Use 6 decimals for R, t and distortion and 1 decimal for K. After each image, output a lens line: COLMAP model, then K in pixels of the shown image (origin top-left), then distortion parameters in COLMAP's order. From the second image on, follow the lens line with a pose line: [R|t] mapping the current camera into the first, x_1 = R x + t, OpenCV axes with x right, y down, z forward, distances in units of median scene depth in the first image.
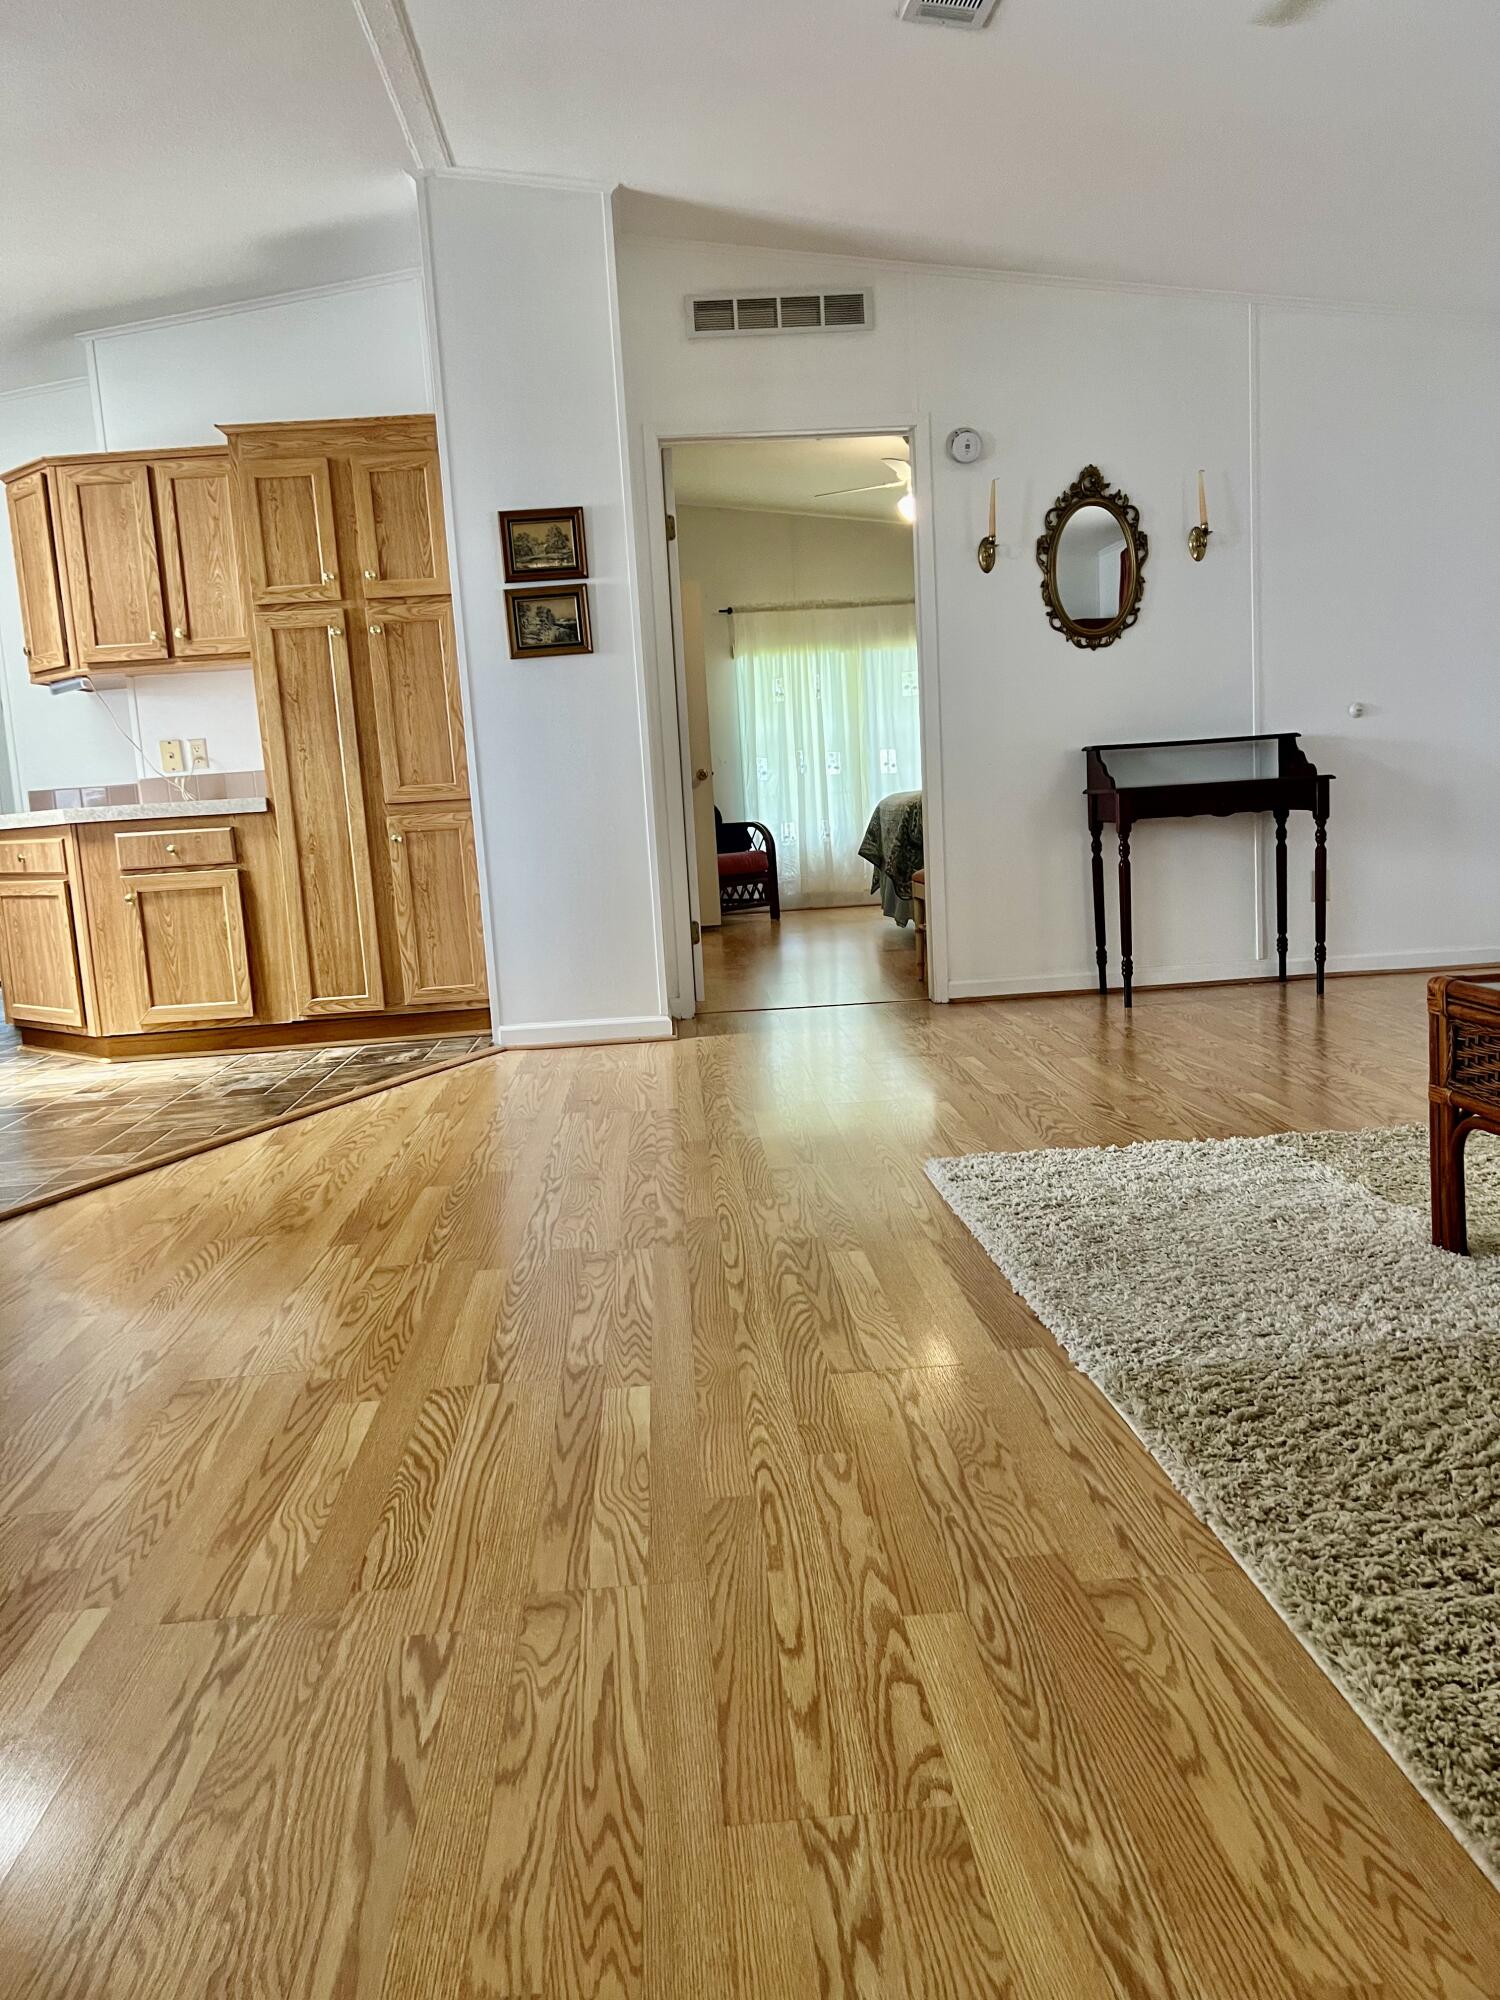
lens RADIAL K [[1500.3, 0, 738.7], [0, 1500.3, 989.3], [0, 0, 1]] dist [0.060095, -0.068354]
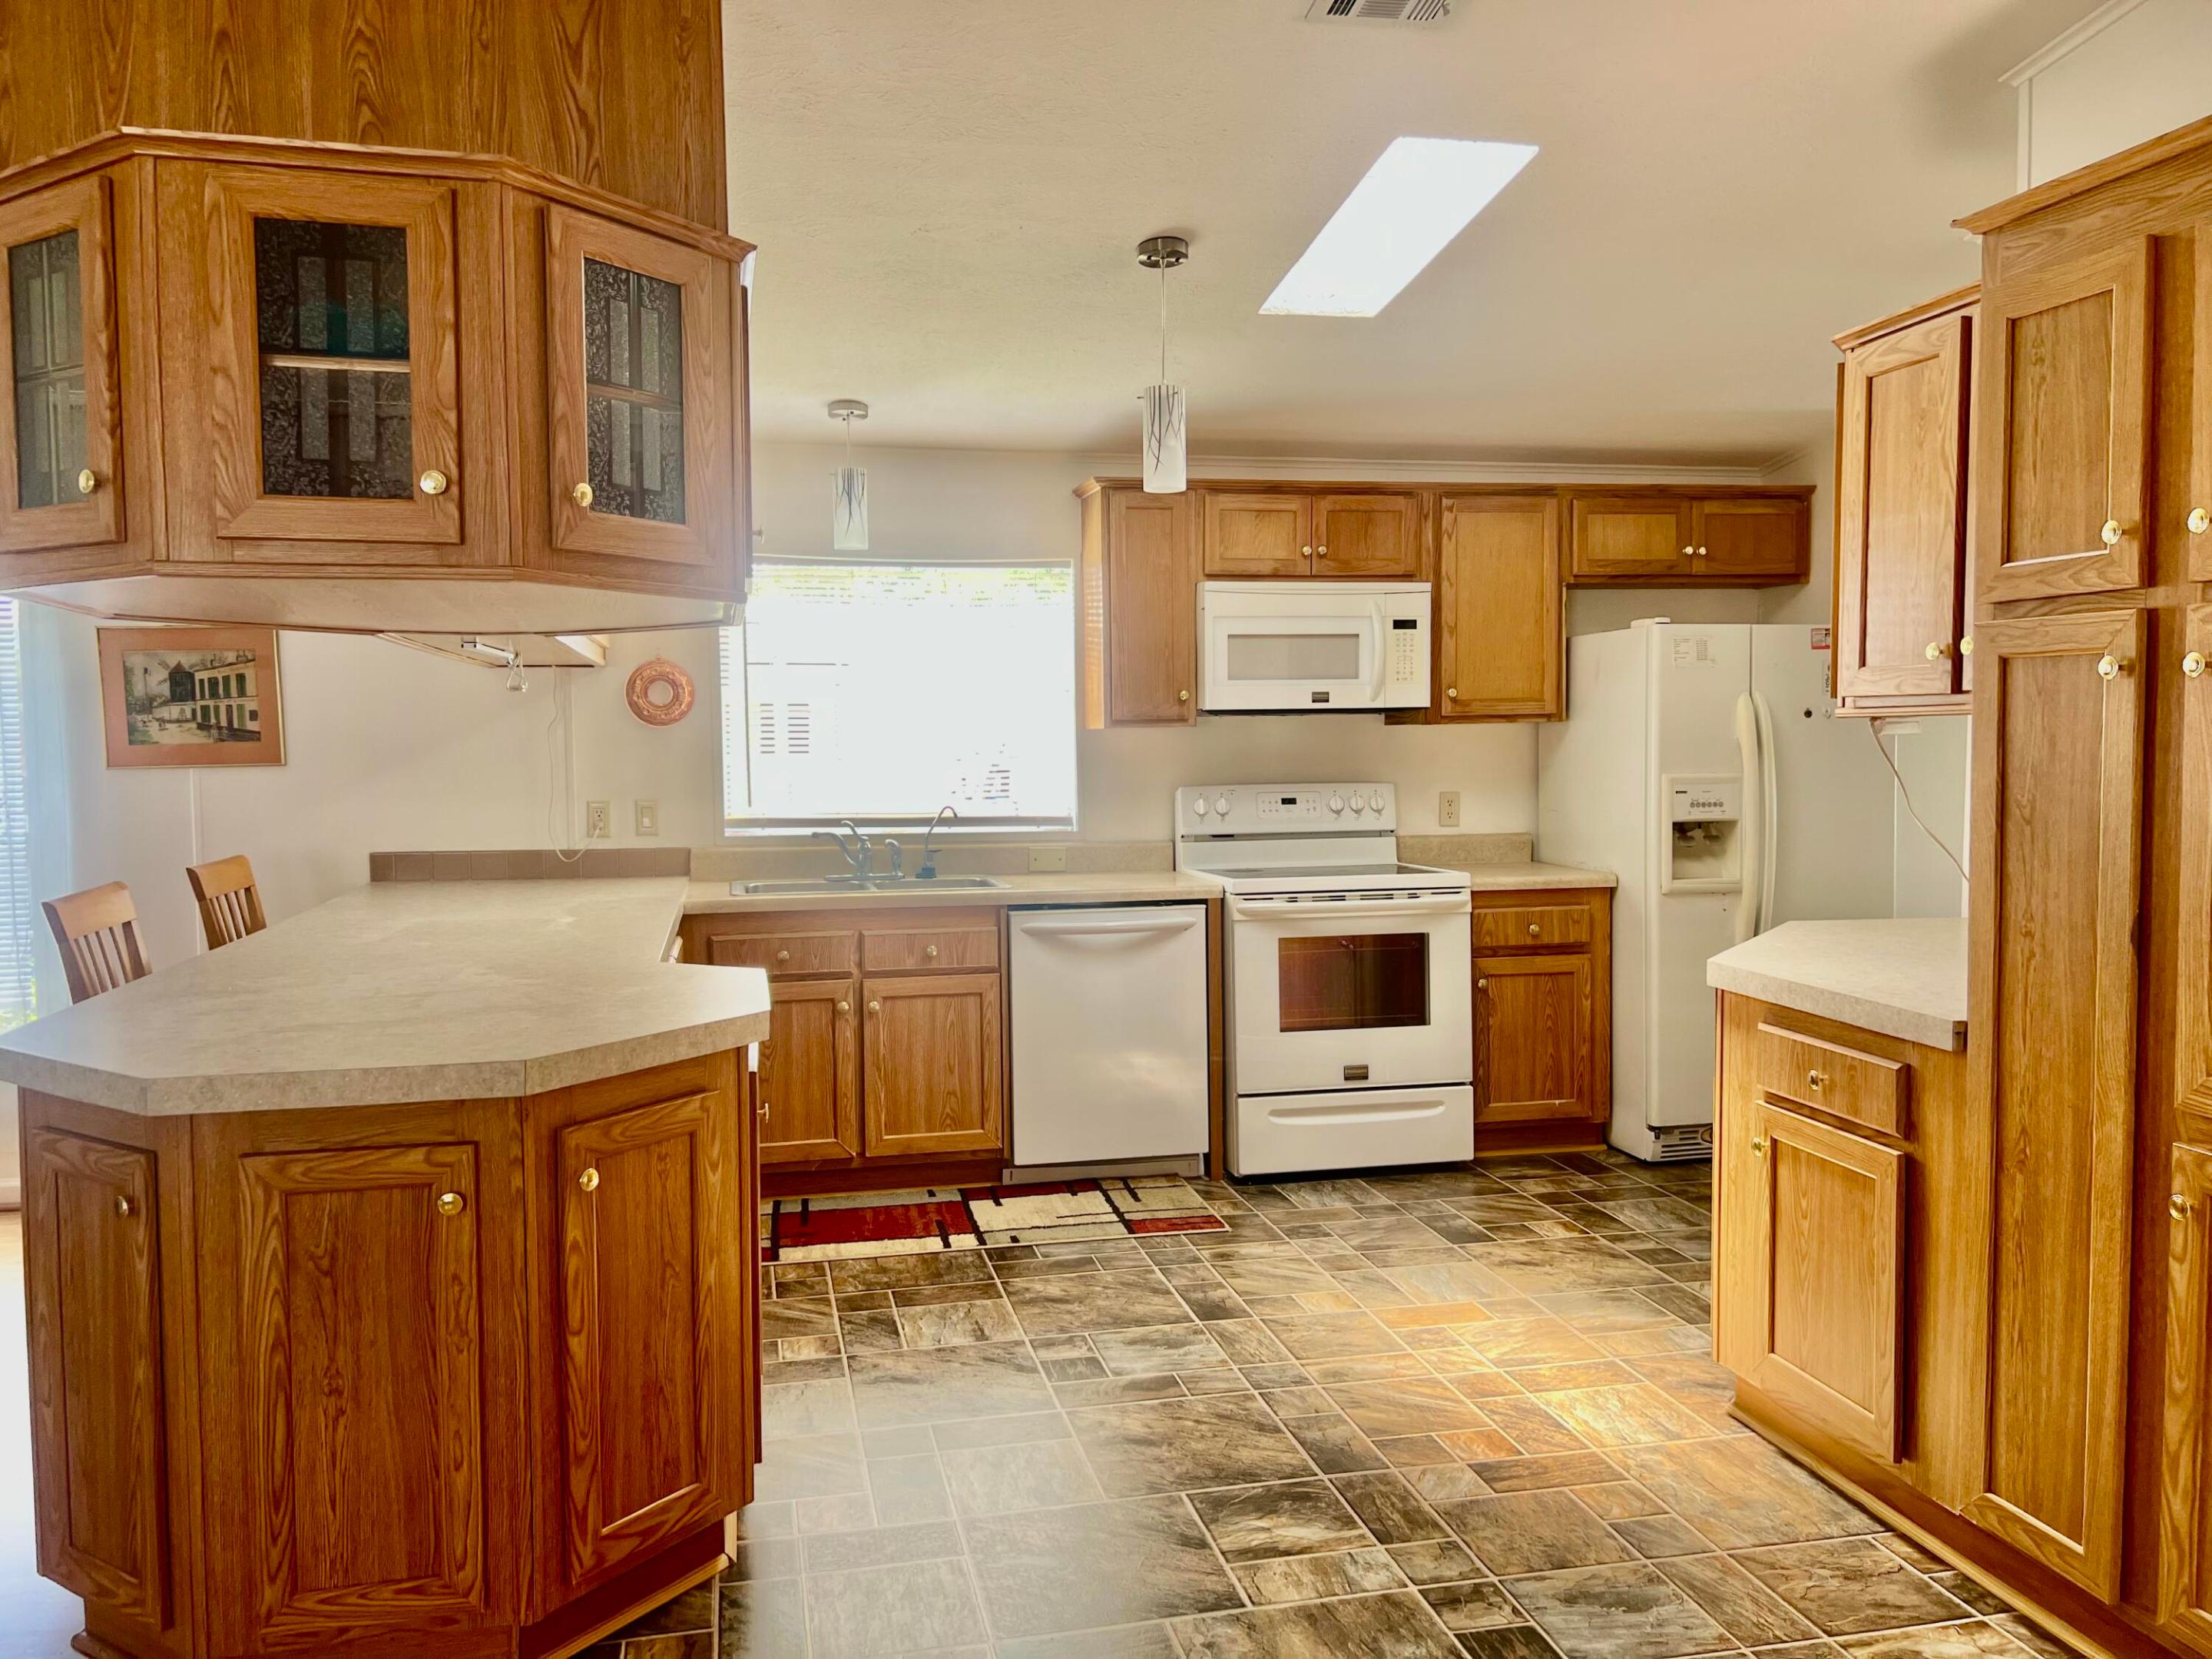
lens RADIAL K [[1659.3, 0, 1093.6], [0, 1659.3, 824.9], [0, 0, 1]] dist [0.060095, -0.068354]
pose [[0.163242, 0.121764, -0.979043, 0.129818], [-0.131275, 0.986211, 0.100767, -0.203017], [0.977813, 0.112075, 0.176976, 0.655849]]
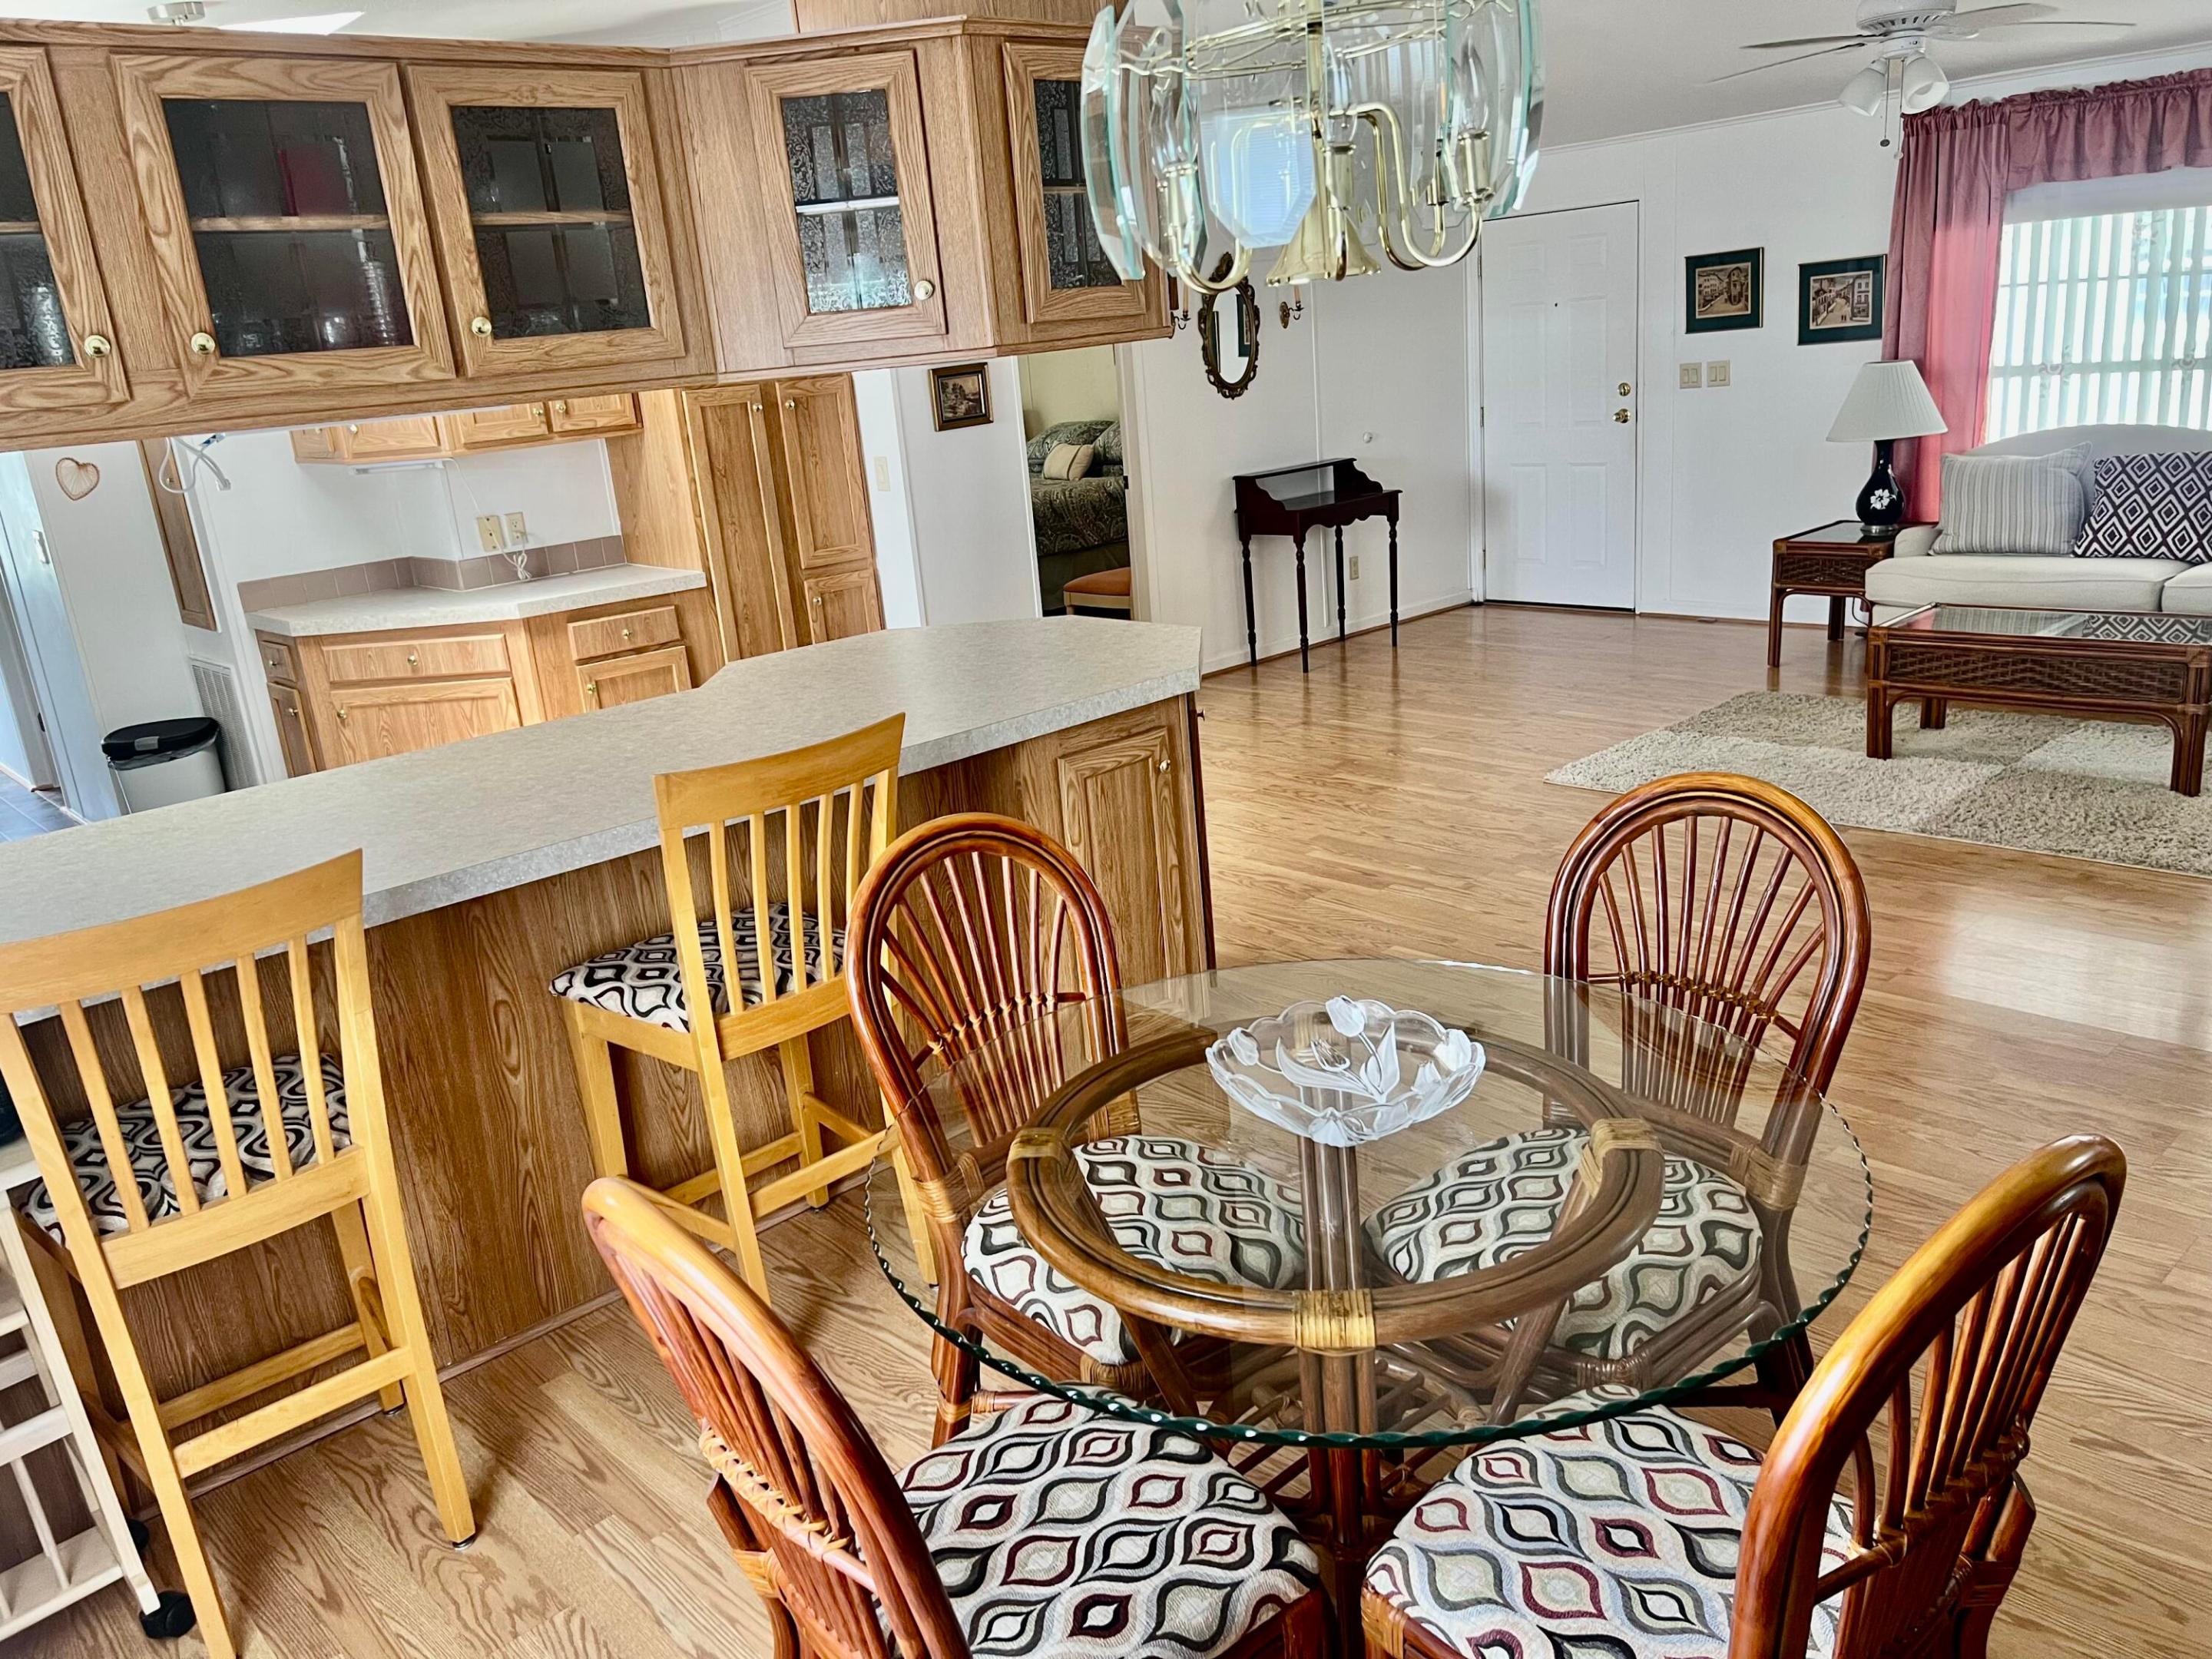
lens RADIAL K [[1659.3, 0, 1107.0], [0, 1659.3, 821.4], [0, 0, 1]] dist [0.060095, -0.068354]
pose [[0.778102, -0.178568, 0.602221, -0.815897], [0.119029, 0.983286, 0.137768, -0.085175], [-0.616757, -0.035516, 0.786352, -0.062897]]
